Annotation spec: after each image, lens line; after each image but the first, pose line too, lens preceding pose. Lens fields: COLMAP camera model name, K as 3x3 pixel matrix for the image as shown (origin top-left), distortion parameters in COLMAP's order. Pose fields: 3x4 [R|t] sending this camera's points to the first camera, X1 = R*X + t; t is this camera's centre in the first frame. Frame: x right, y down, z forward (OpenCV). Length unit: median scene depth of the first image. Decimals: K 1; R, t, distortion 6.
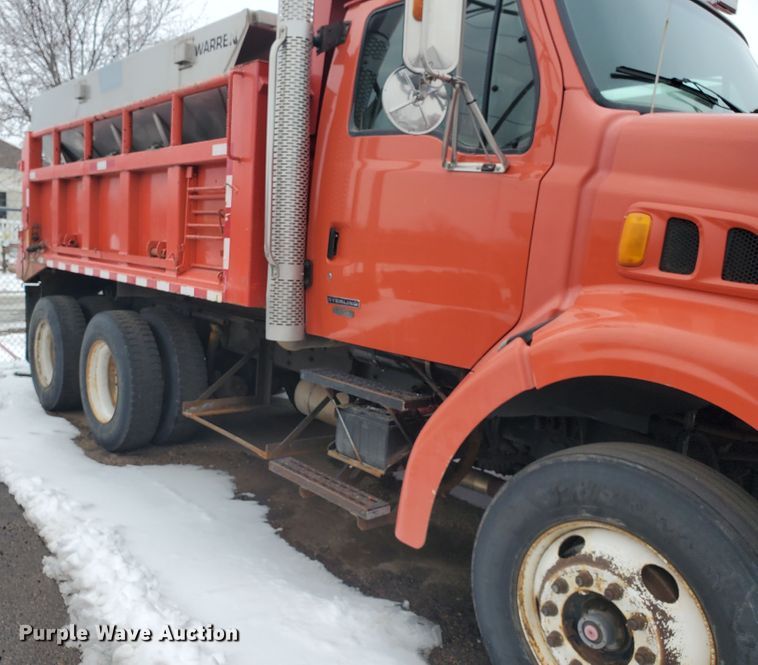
lens RADIAL K [[682.0, 0, 333.3], [0, 682.0, 343.0], [0, 0, 1]] dist [0.021315, 0.003899]
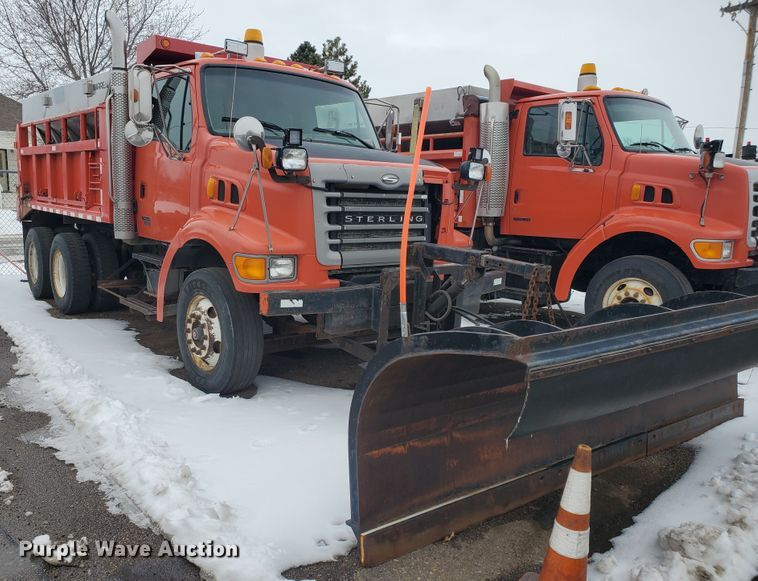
lens RADIAL K [[613.0, 0, 329.5], [0, 613.0, 307.3], [0, 0, 1]] dist [0.090670, -0.123966]
pose [[0.999696, -0.013028, -0.020931, 0.492613], [0.013841, 0.999138, 0.039143, 0.115821], [0.020403, -0.039421, 0.999014, -0.731440]]
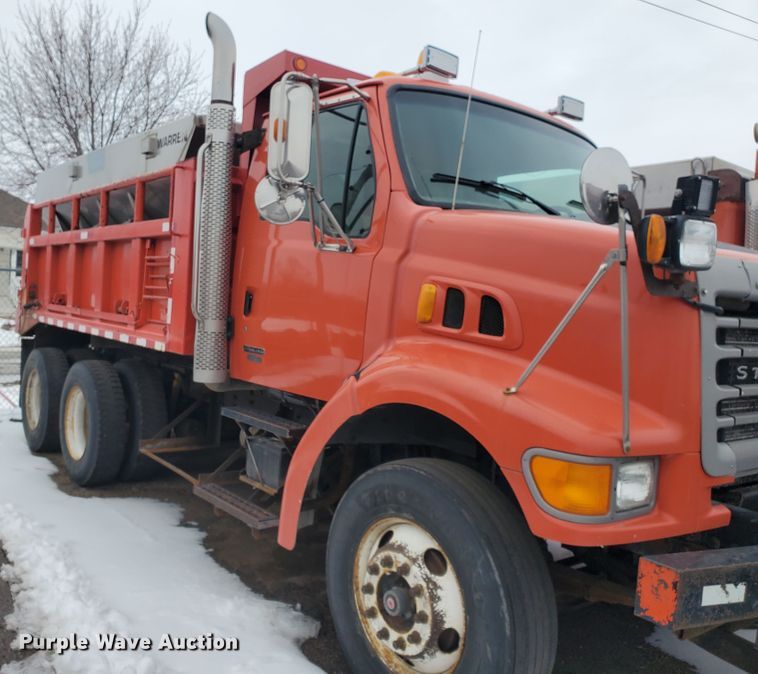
lens RADIAL K [[696.4, 0, 325.1], [0, 696.4, 335.5], [0, 0, 1]] dist [0.015554, 0.009510]
pose [[0.999128, 0.008457, -0.040877, 0.154134], [-0.012349, 0.995314, -0.095908, 0.023667], [0.039875, 0.096329, 0.994551, -0.187532]]
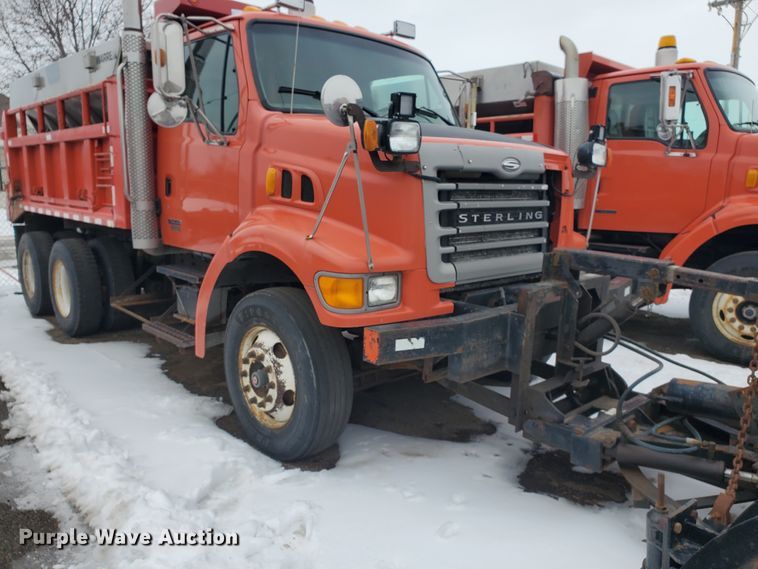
lens RADIAL K [[590.2, 0, 384.2], [0, 590.2, 297.6], [0, 0, 1]] dist [0.012066, 0.006538]
pose [[0.996633, -0.047313, 0.066956, 0.331165], [0.044200, 0.997905, 0.047235, 0.059866], [-0.069051, -0.044116, 0.996637, -0.378523]]
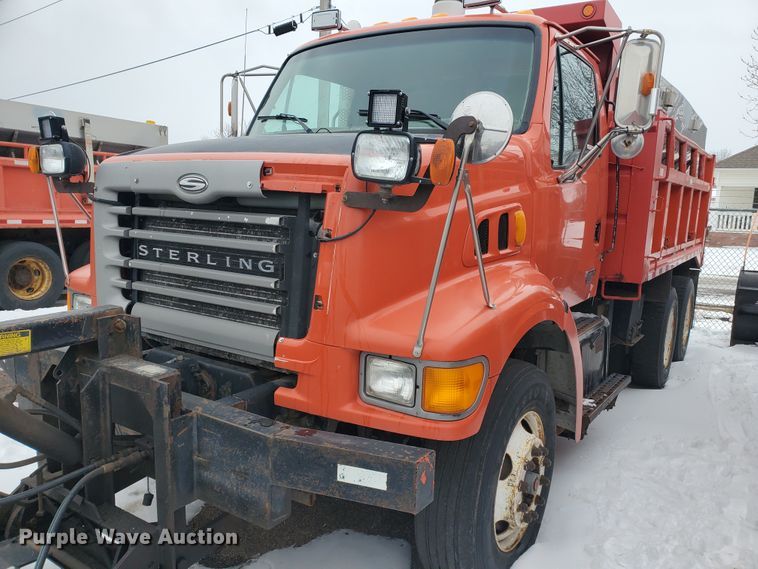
lens RADIAL K [[590.2, 0, 384.2], [0, 590.2, 297.6], [0, 0, 1]] dist [0.012066, 0.006538]
pose [[0.309590, 0.117162, -0.943625, 1.256621], [-0.163036, 0.984224, 0.068713, -0.048104], [0.936789, 0.132572, 0.323807, 0.511102]]
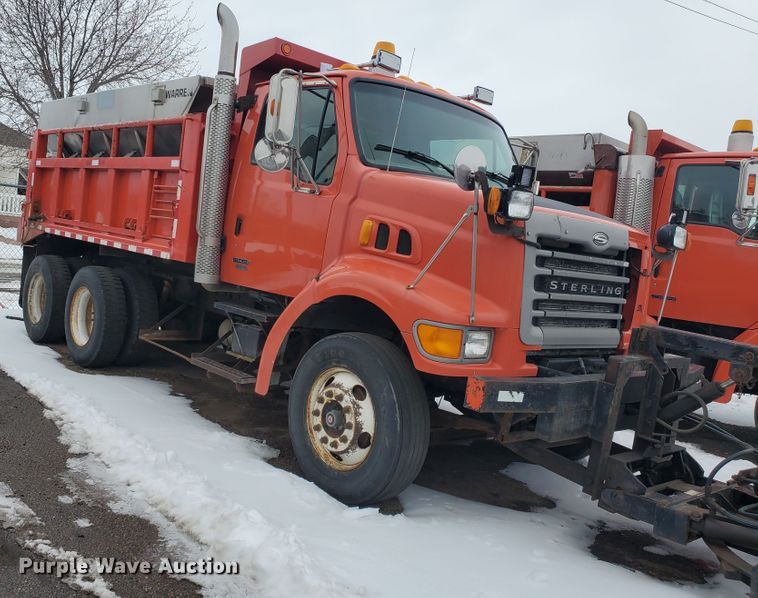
lens RADIAL K [[690.9, 0, 316.5], [0, 690.9, 309.7], [0, 0, 1]] dist [0.104657, -0.177894]
pose [[0.997496, 0.067616, 0.020751, 0.137764], [-0.066683, 0.996857, -0.042778, 0.094644], [-0.023578, 0.041288, 0.998869, -0.557222]]
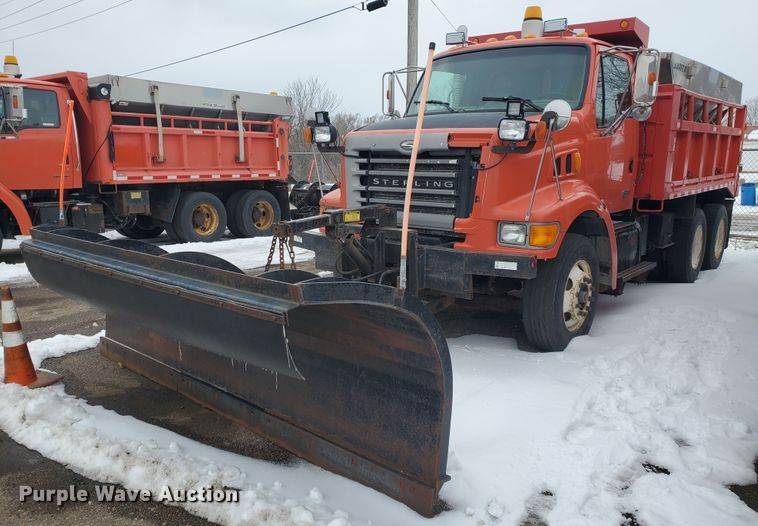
lens RADIAL K [[588.0, 0, 395.2], [0, 588.0, 285.8], [0, 0, 1]] dist [0.035529, -0.008051]
pose [[0.219877, 0.163179, -0.961783, 1.831430], [-0.138228, 0.981175, 0.134868, 0.037572], [0.965685, 0.103291, 0.238293, 0.214405]]
